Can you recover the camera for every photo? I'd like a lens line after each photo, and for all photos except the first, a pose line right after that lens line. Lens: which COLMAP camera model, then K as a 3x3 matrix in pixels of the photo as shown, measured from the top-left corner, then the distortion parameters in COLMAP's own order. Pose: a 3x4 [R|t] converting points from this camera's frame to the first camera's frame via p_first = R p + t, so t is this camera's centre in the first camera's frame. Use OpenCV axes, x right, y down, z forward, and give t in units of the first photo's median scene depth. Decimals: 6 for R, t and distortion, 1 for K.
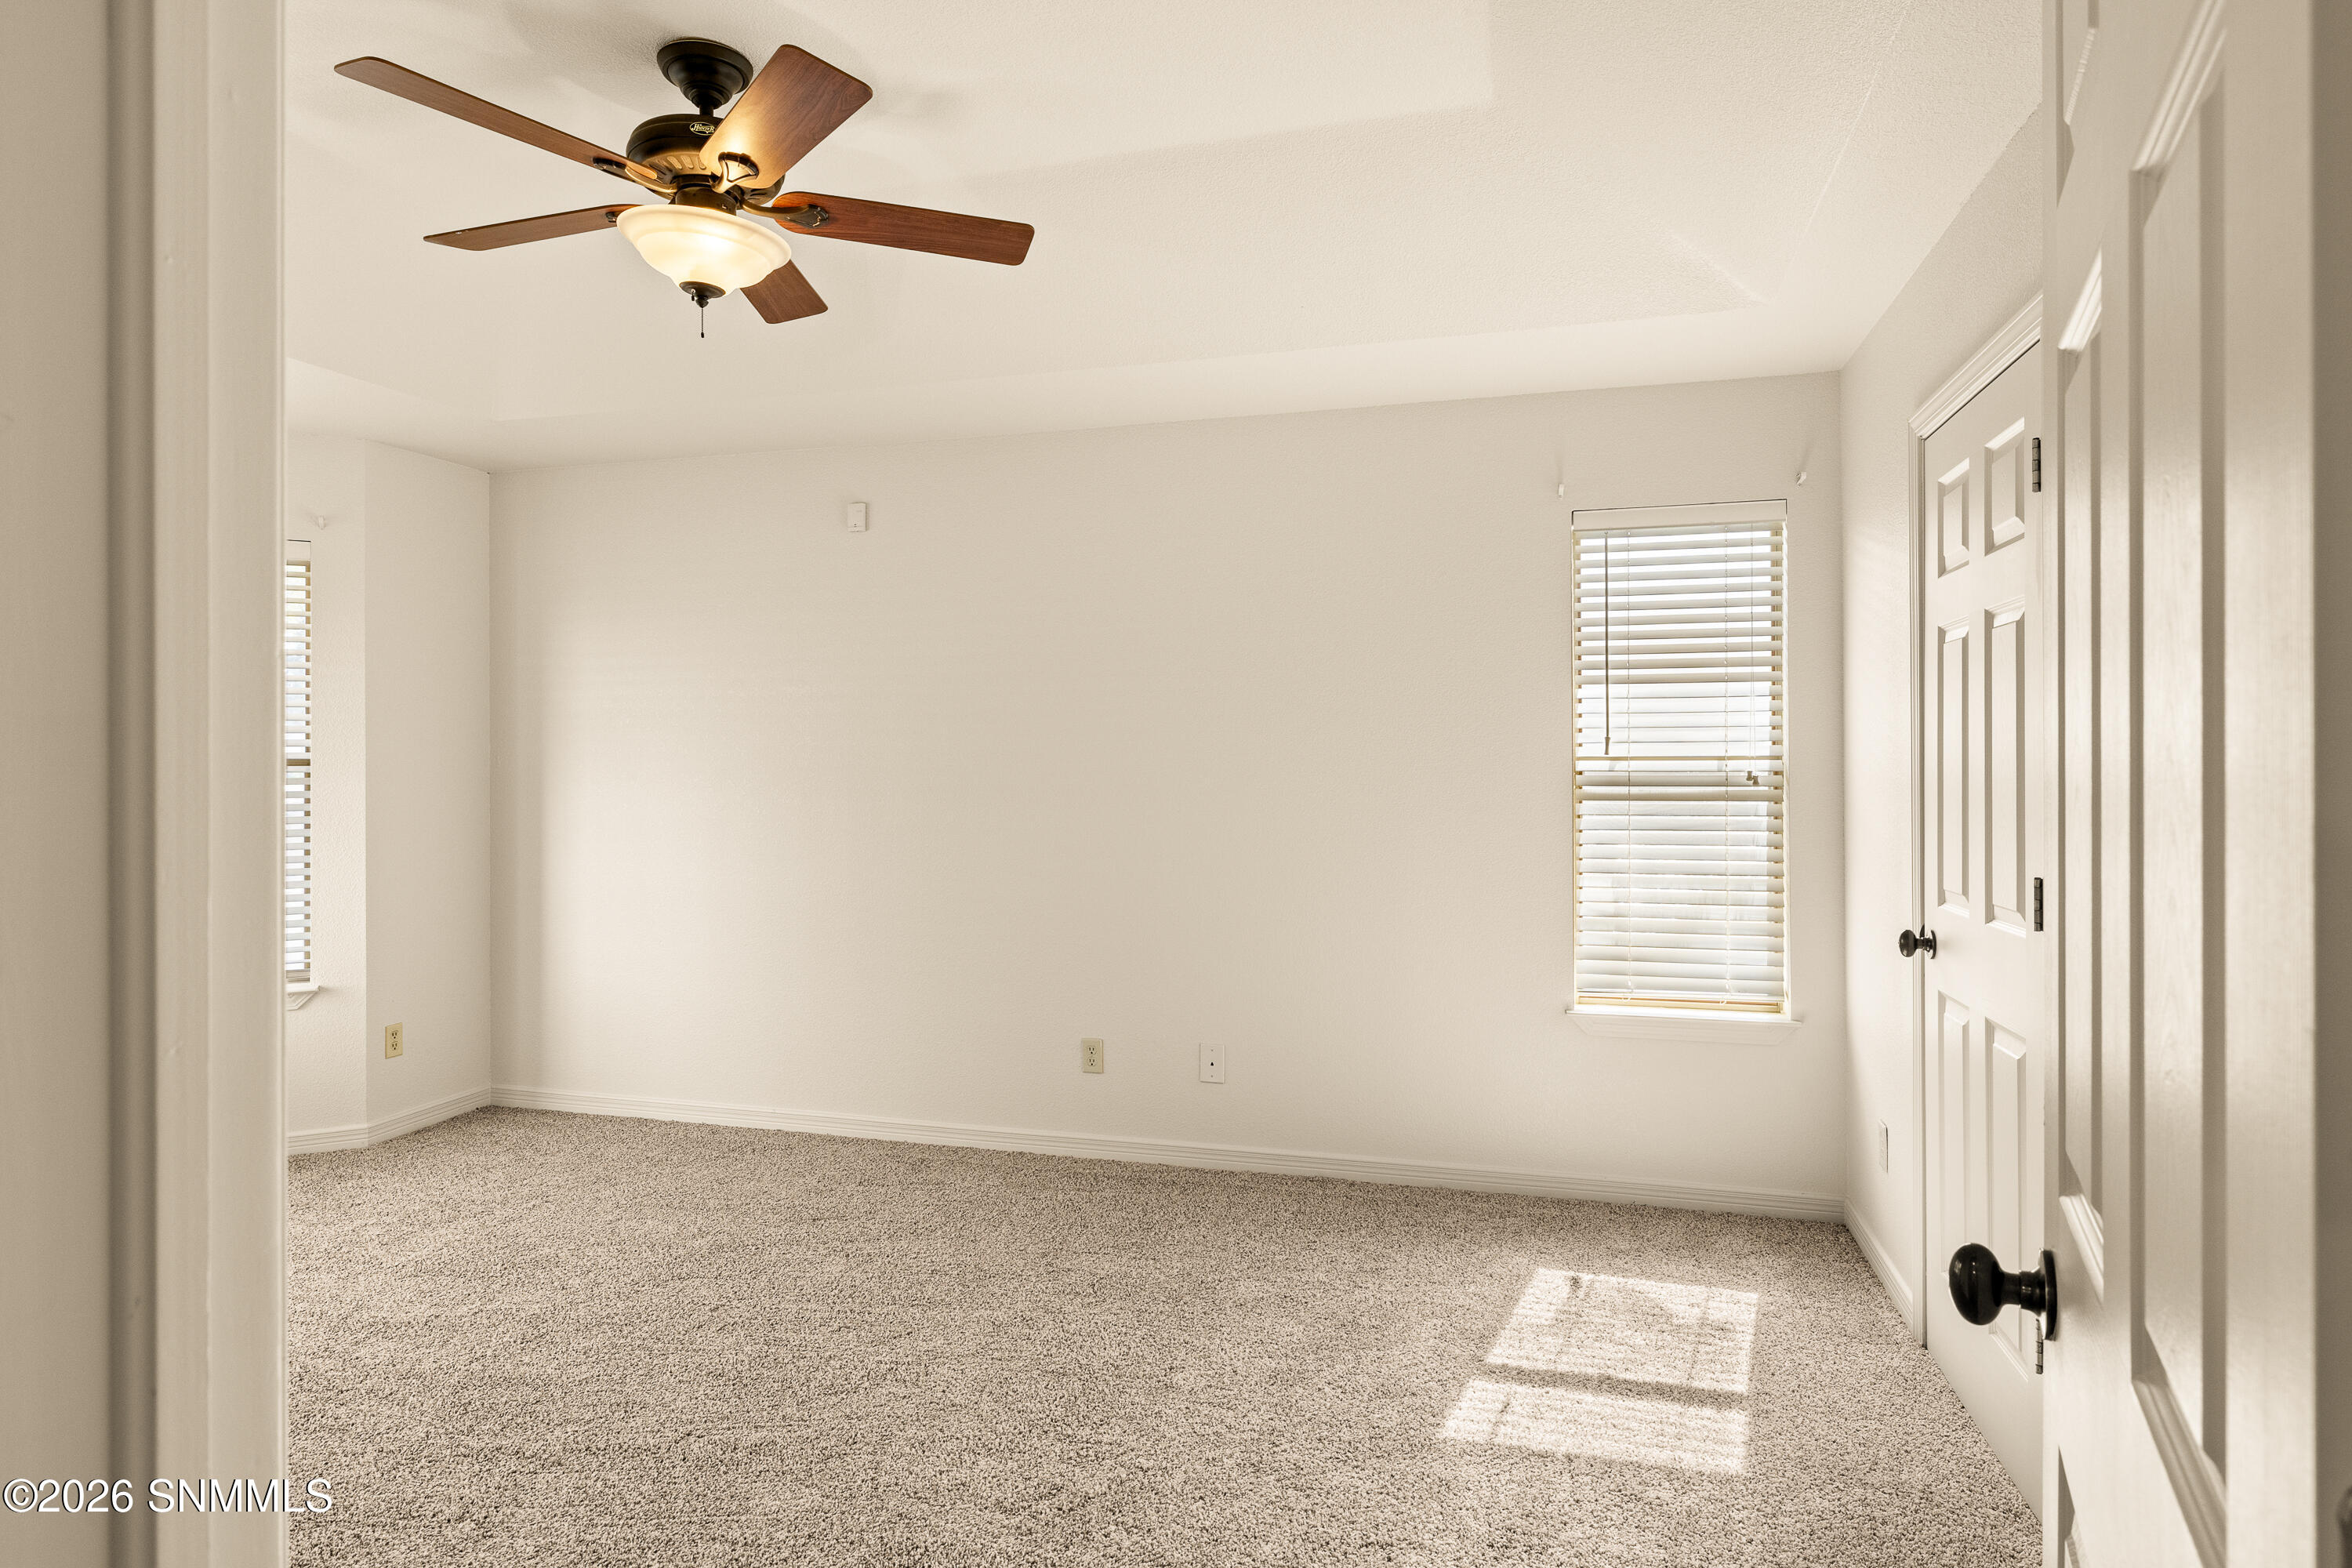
lens RADIAL K [[1314.9, 0, 1174.9], [0, 1314.9, 765.1], [0, 0, 1]] dist [0.000733, -0.002144]
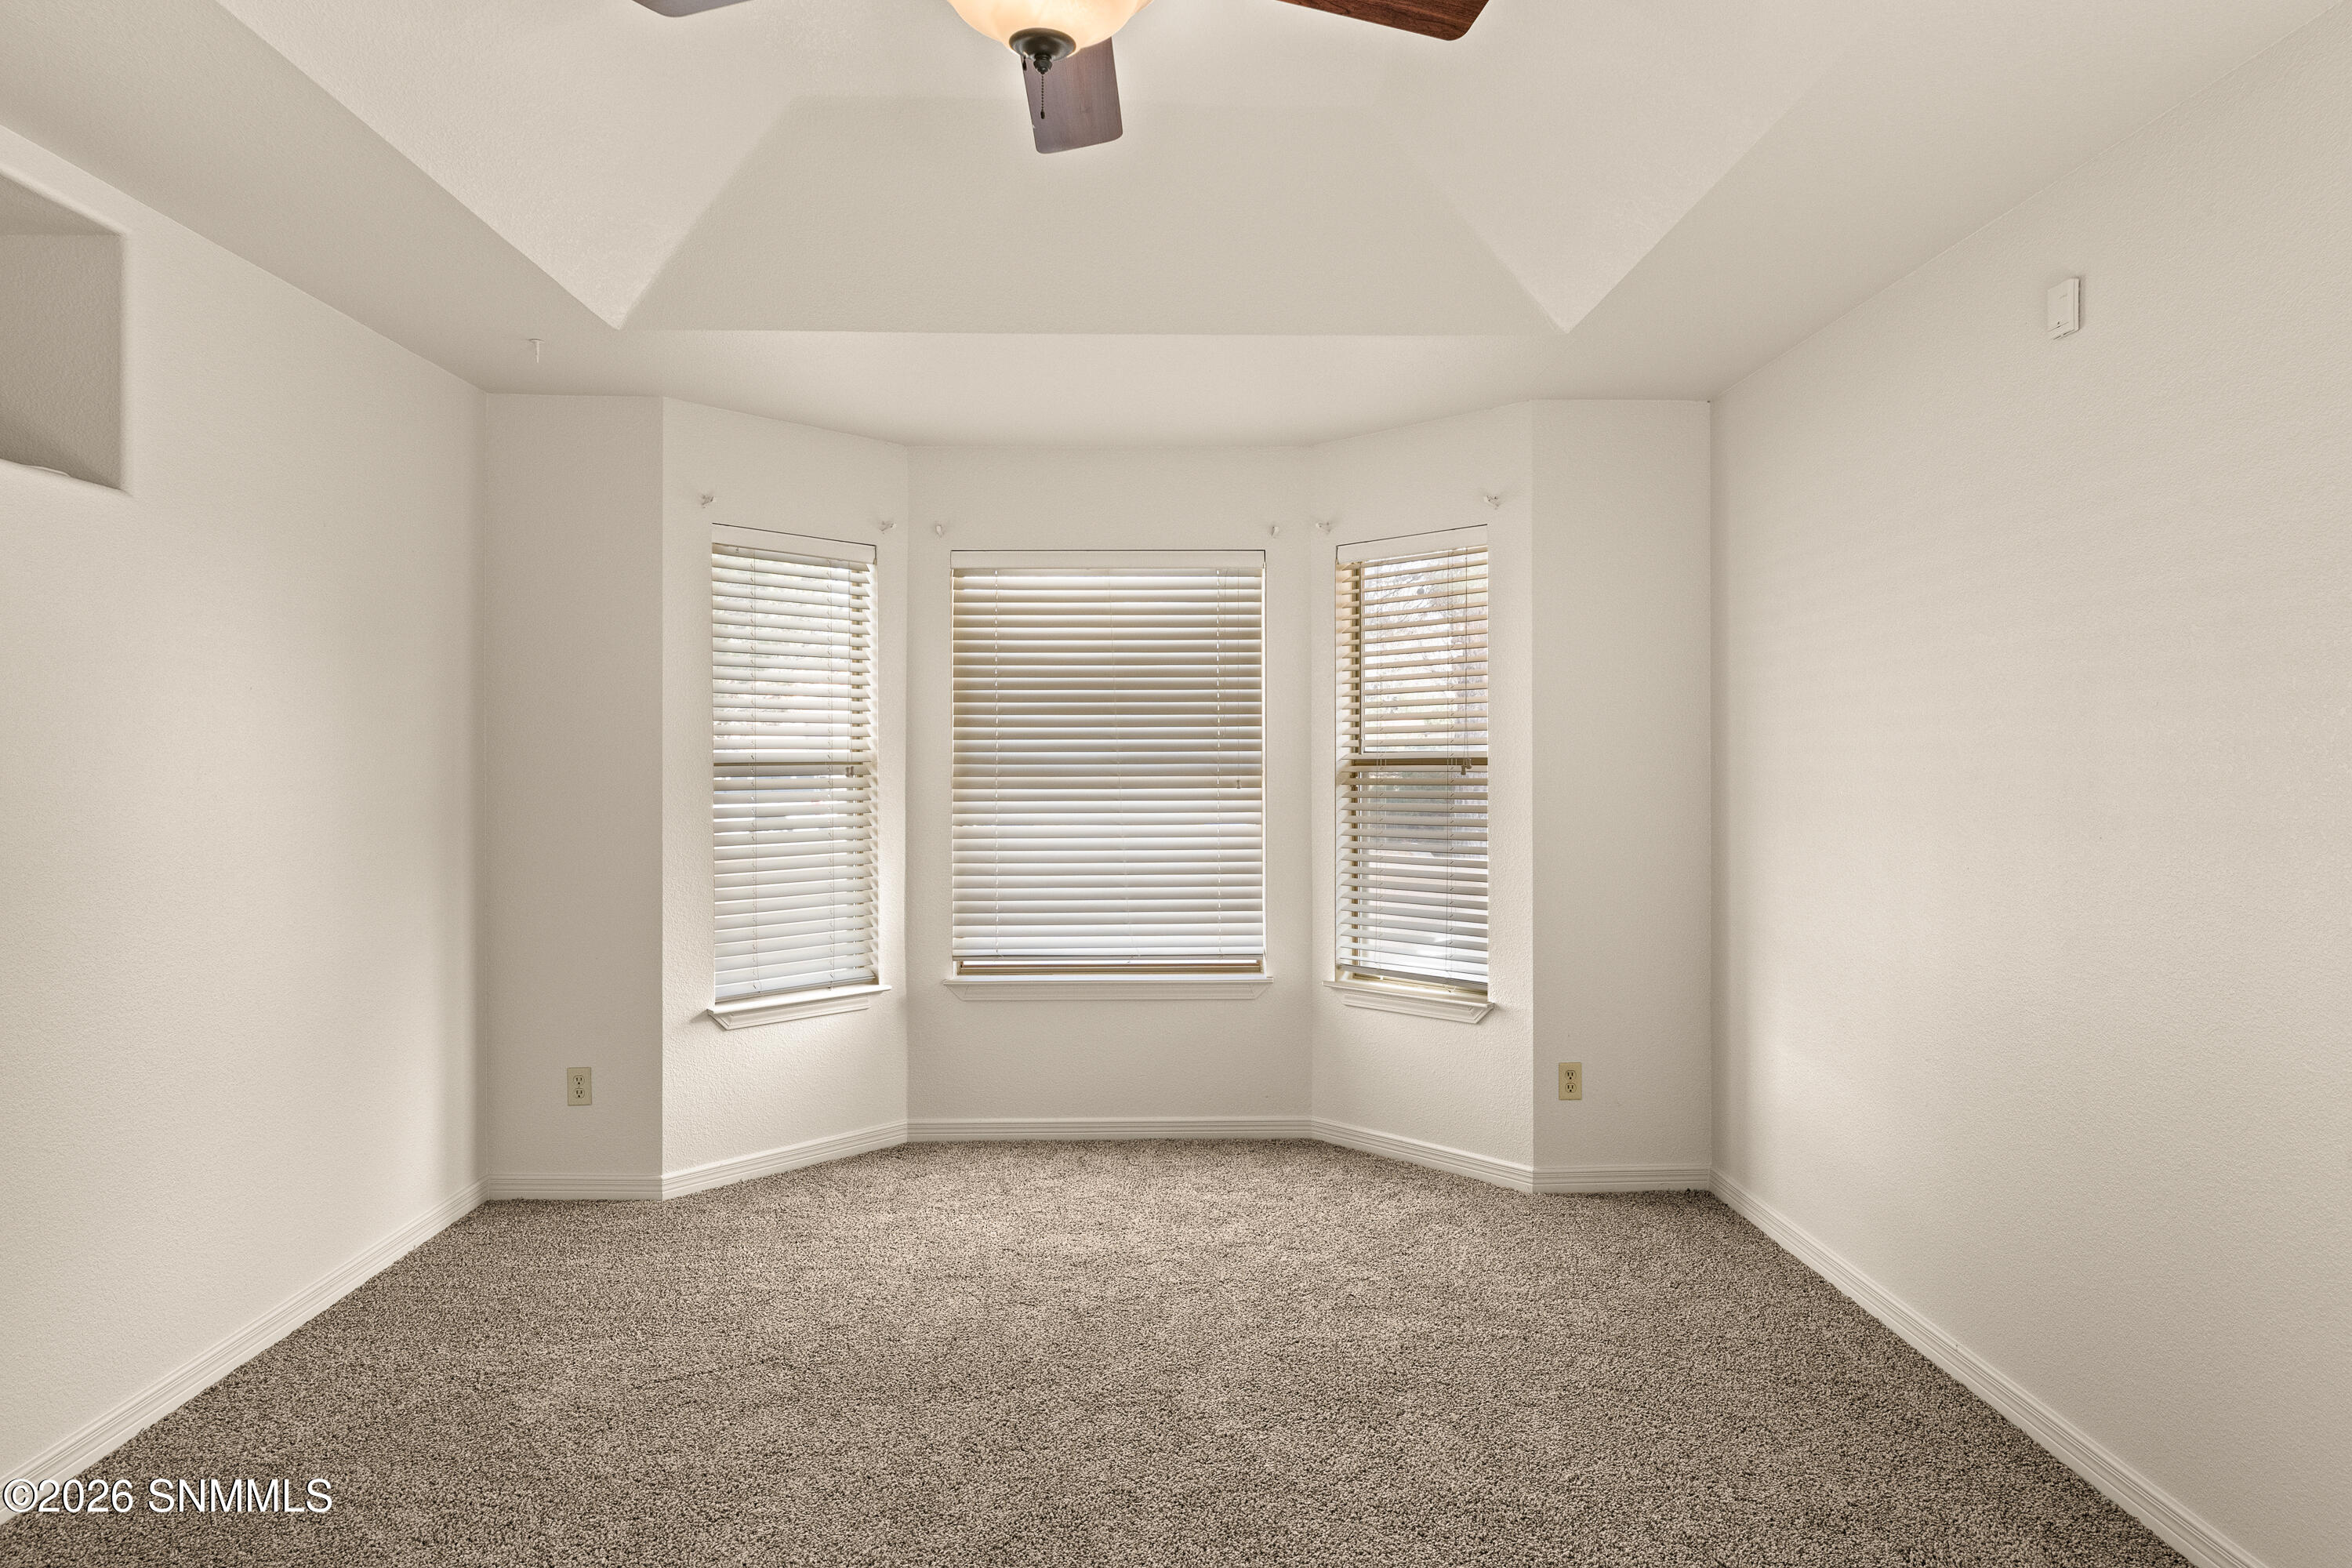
lens RADIAL K [[1314.9, 0, 1174.9], [0, 1314.9, 765.1], [0, 0, 1]] dist [0.000733, -0.002144]
pose [[0.291351, 0.002580, -0.956613, 0.166305], [-0.000483, 0.999997, 0.002550, -0.002751], [0.956616, -0.000281, 0.291351, 0.498817]]
